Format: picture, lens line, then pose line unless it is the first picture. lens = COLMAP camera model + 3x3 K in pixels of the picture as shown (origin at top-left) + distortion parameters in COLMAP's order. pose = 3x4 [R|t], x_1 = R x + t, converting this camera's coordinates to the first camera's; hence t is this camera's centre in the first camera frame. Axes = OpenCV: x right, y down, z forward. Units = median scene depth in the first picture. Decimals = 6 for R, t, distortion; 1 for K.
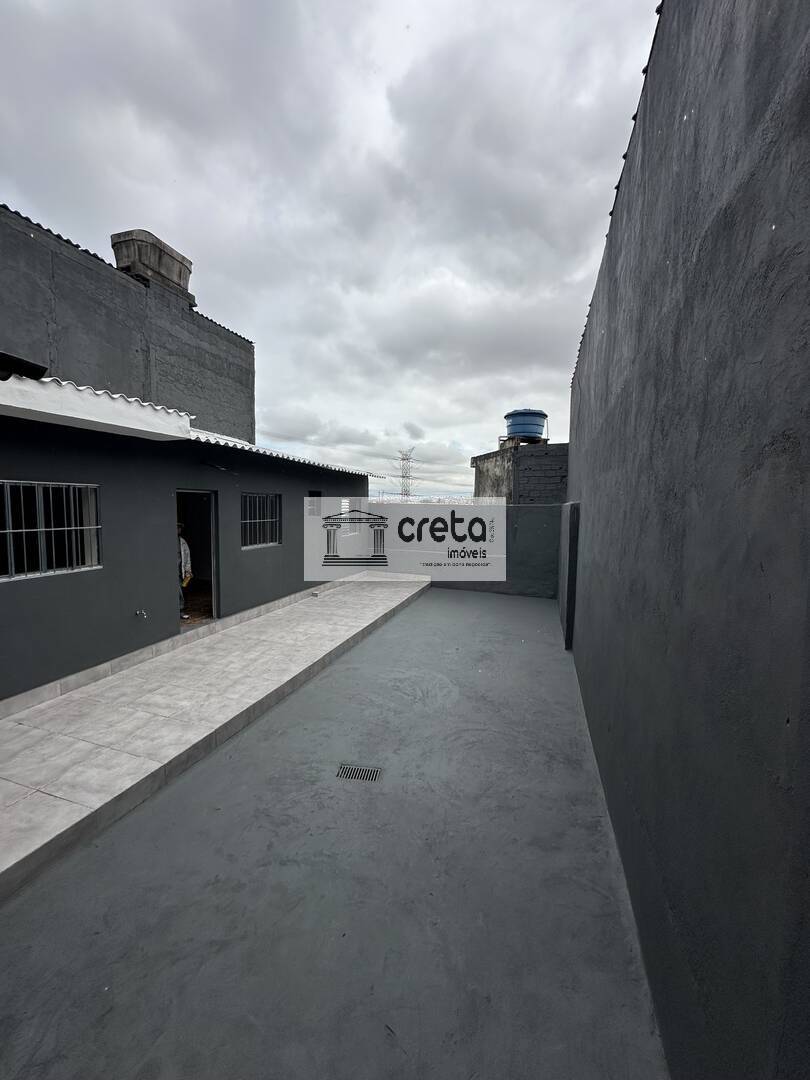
lens RADIAL K [[430.0, 0, 405.9], [0, 430.0, 540.7], [0, 0, 1]] dist [-0.002490, 0.000132]
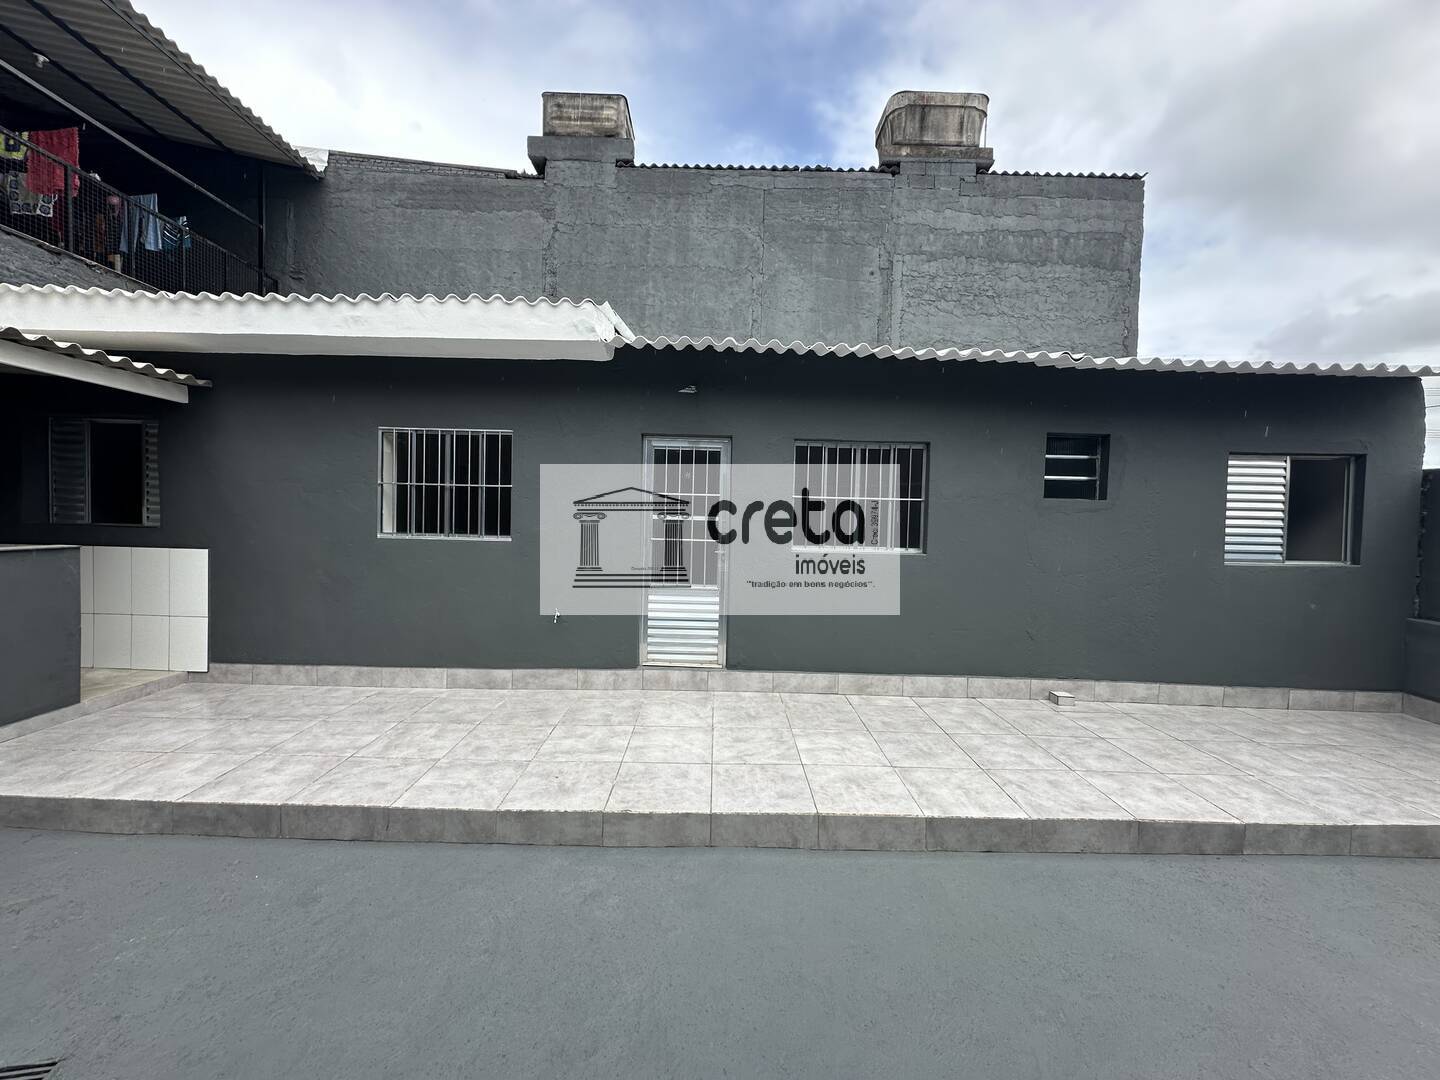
lens RADIAL K [[573.4, 0, 720.0], [0, 573.4, 540.0], [0, 0, 1]] dist [-0.002490, 0.000132]
pose [[0.307330, 0.020196, -0.951389, 0.225443], [-0.100301, 0.994893, -0.011281, 0.023125], [0.946302, 0.098892, 0.307786, 0.654932]]
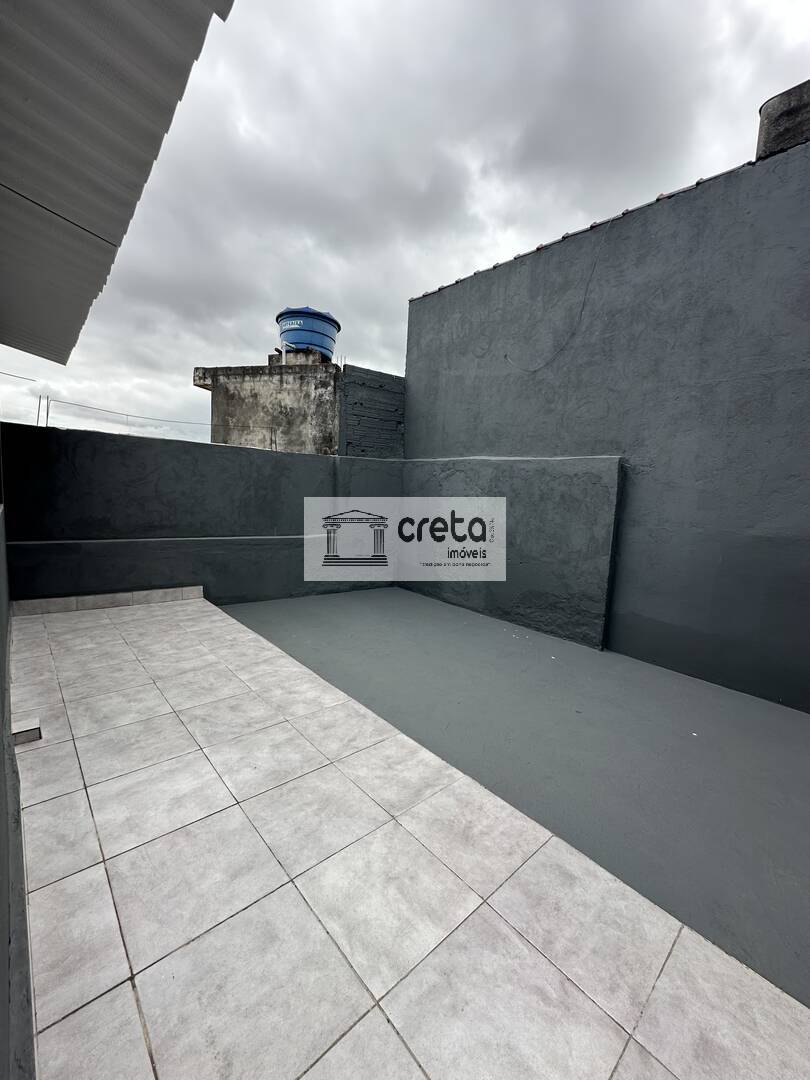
lens RADIAL K [[430.0, 0, 405.9], [0, 430.0, 540.7], [0, 0, 1]] dist [-0.002490, 0.000132]
pose [[0.495458, -0.094016, 0.863529, -0.379838], [0.027591, 0.995327, 0.092535, -0.017573], [-0.868194, -0.022021, 0.495737, 0.804797]]
